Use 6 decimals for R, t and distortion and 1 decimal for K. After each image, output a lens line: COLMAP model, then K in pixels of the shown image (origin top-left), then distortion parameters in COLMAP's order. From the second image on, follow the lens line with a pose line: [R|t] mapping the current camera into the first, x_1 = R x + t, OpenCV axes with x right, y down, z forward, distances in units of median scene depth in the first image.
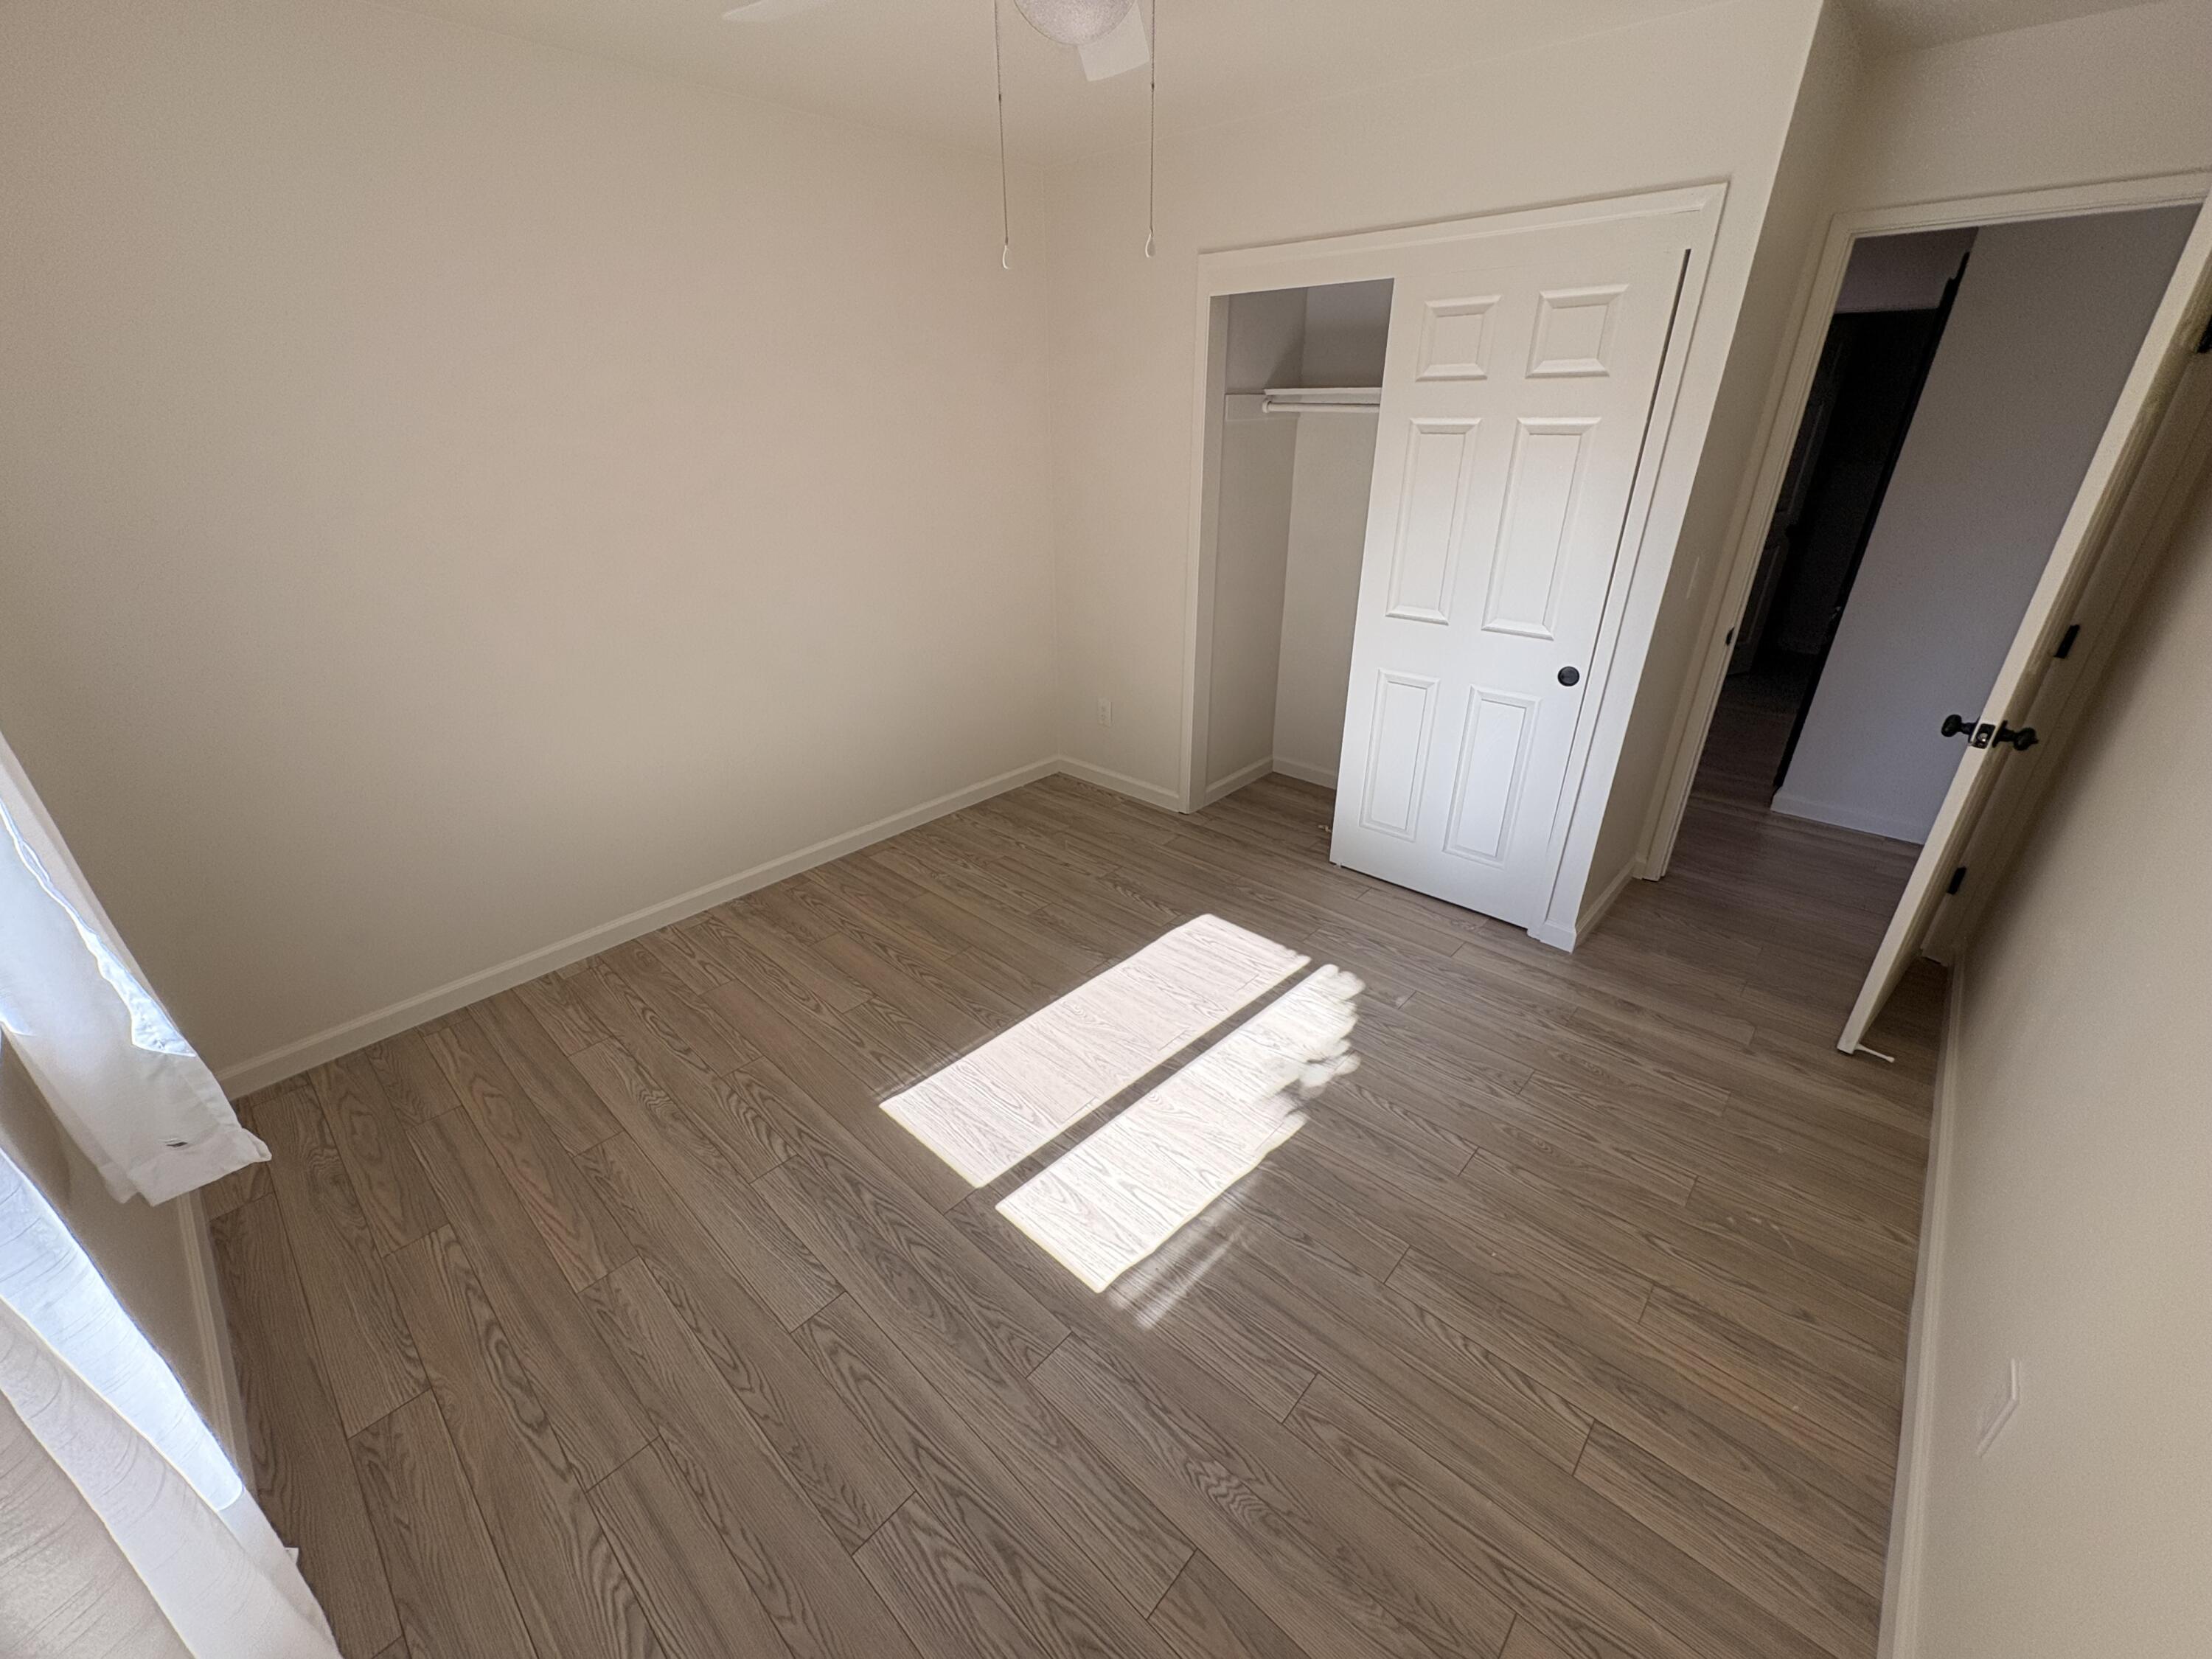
lens RADIAL K [[882.0, 0, 1107.6], [0, 882.0, 828.1], [0, 0, 1]] dist [0.000352, -0.000154]
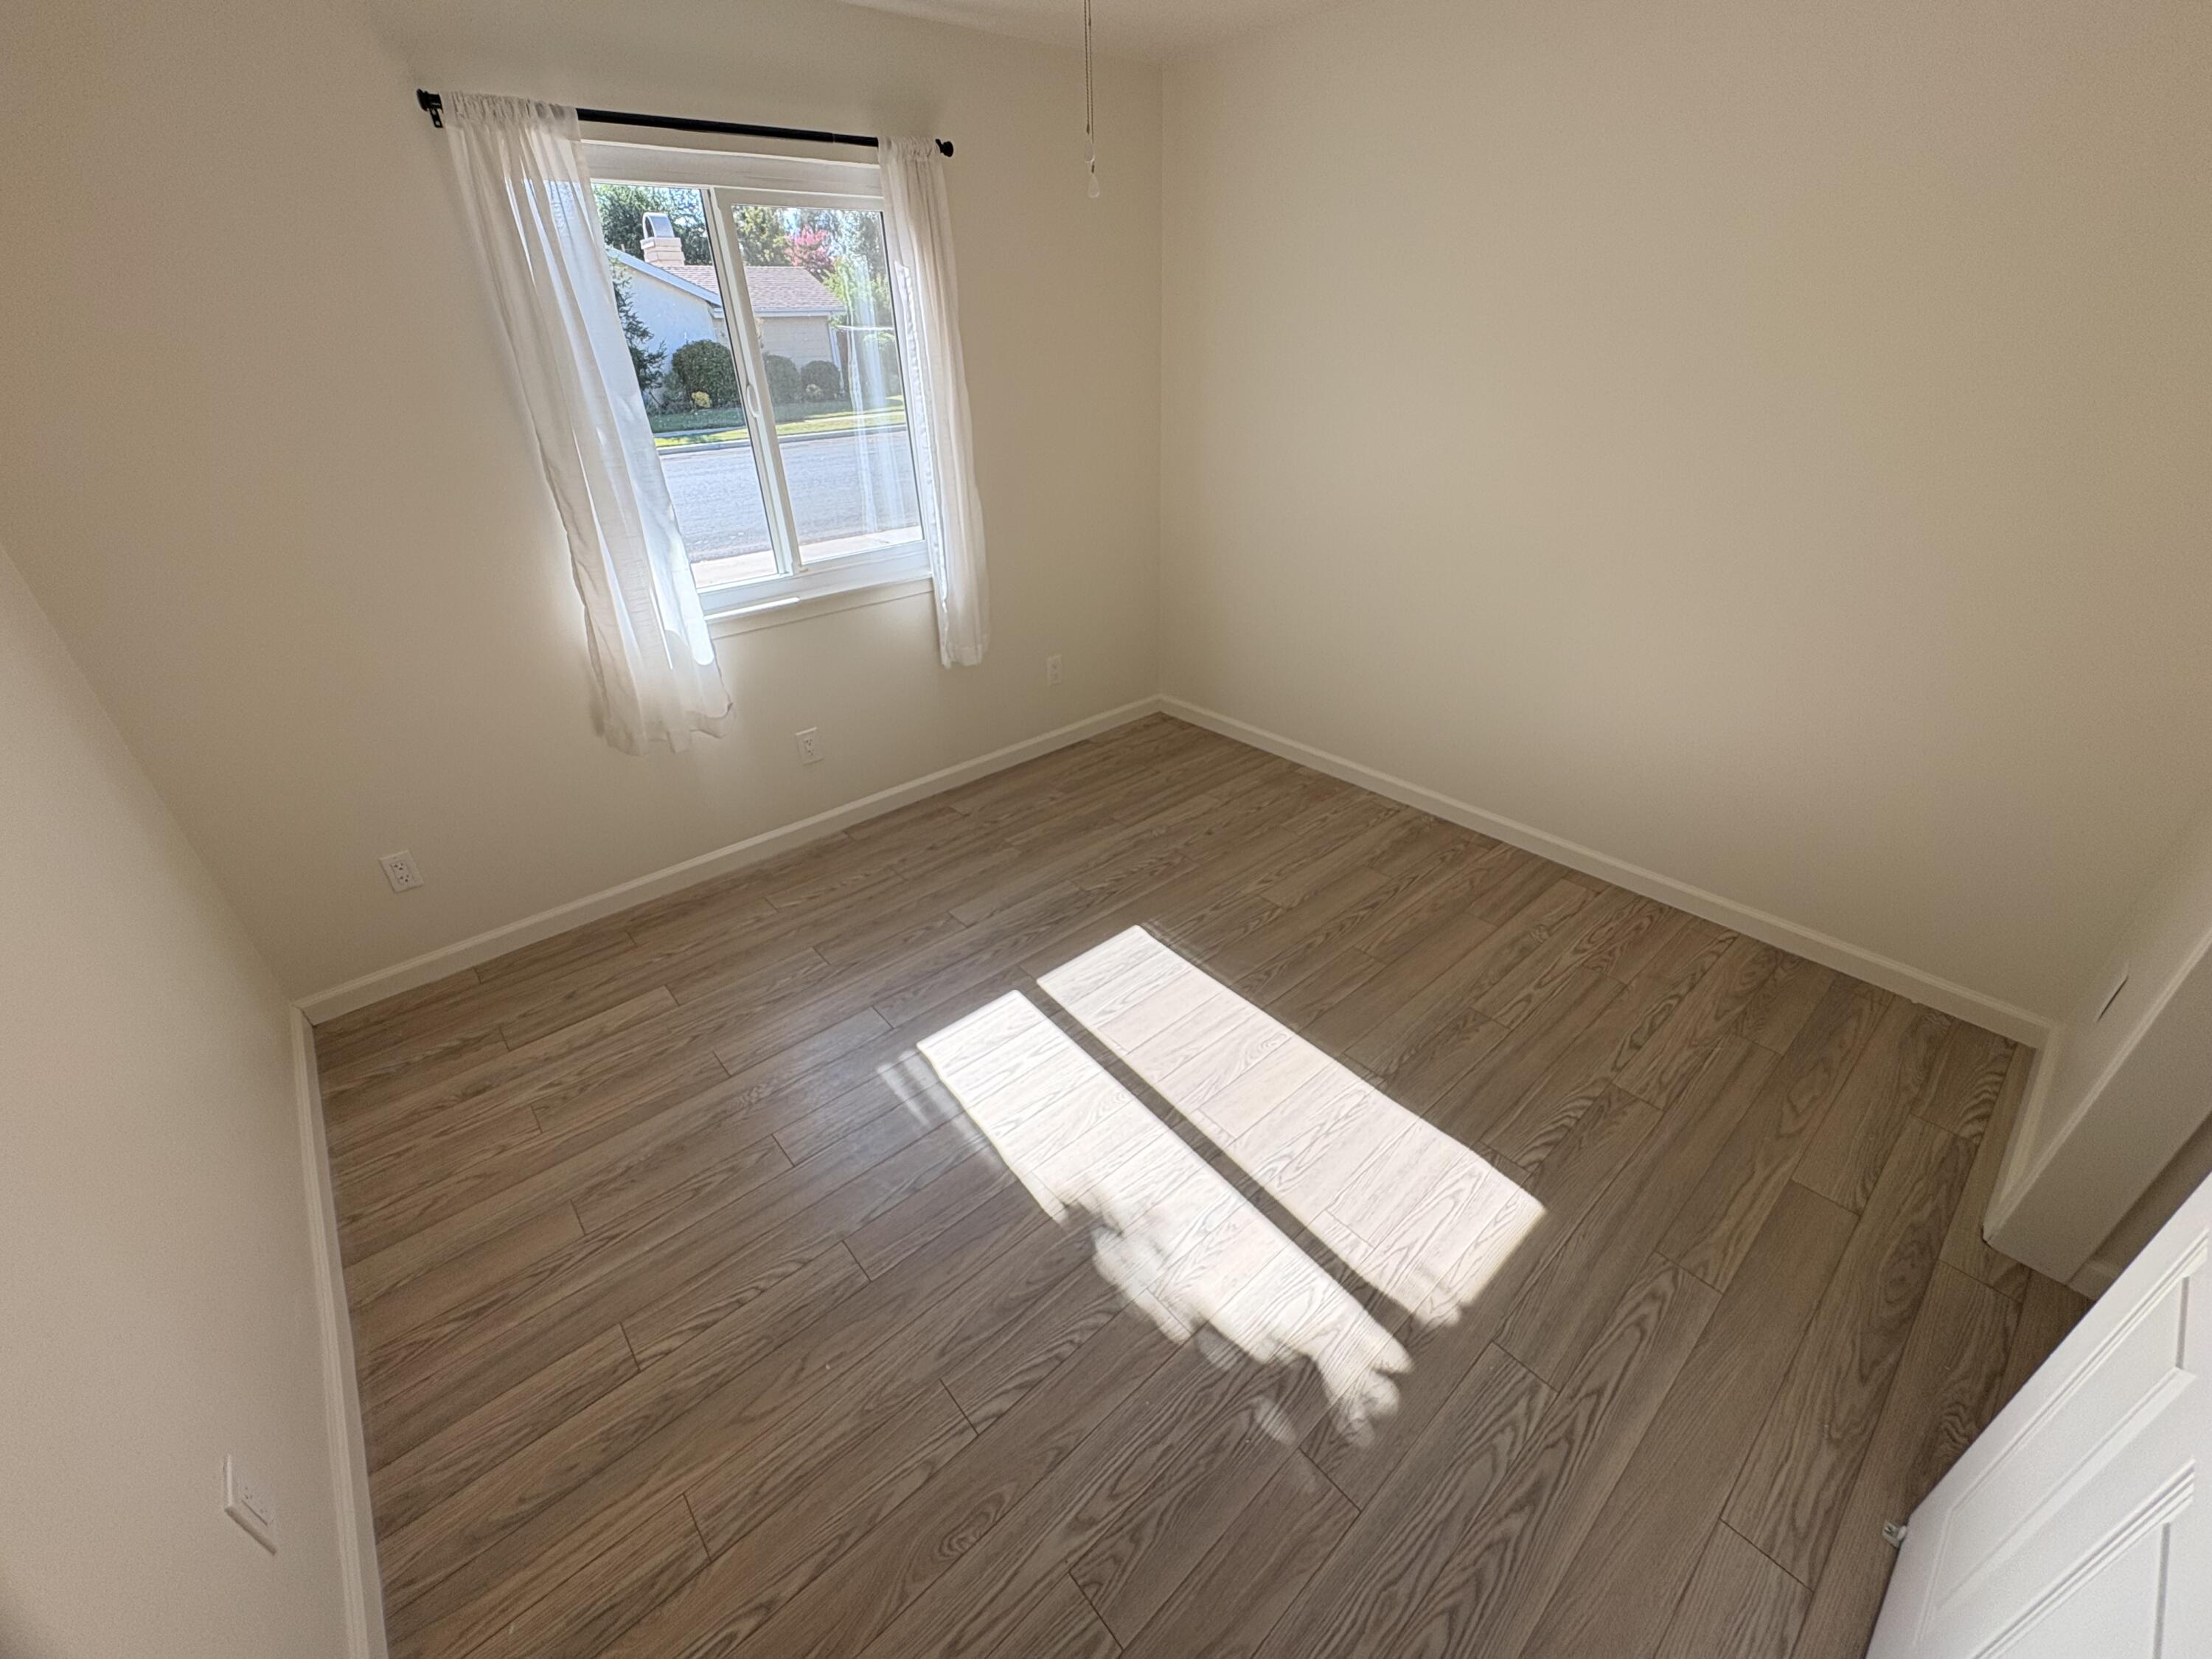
lens RADIAL K [[882.0, 0, 1107.6], [0, 882.0, 828.1], [0, 0, 1]] dist [0.000352, -0.000154]
pose [[-0.109454, 0.504378, -0.856518, 0.723767], [-0.404206, 0.764646, 0.501930, -0.385338], [0.908095, 0.401148, 0.120179, 0.763275]]
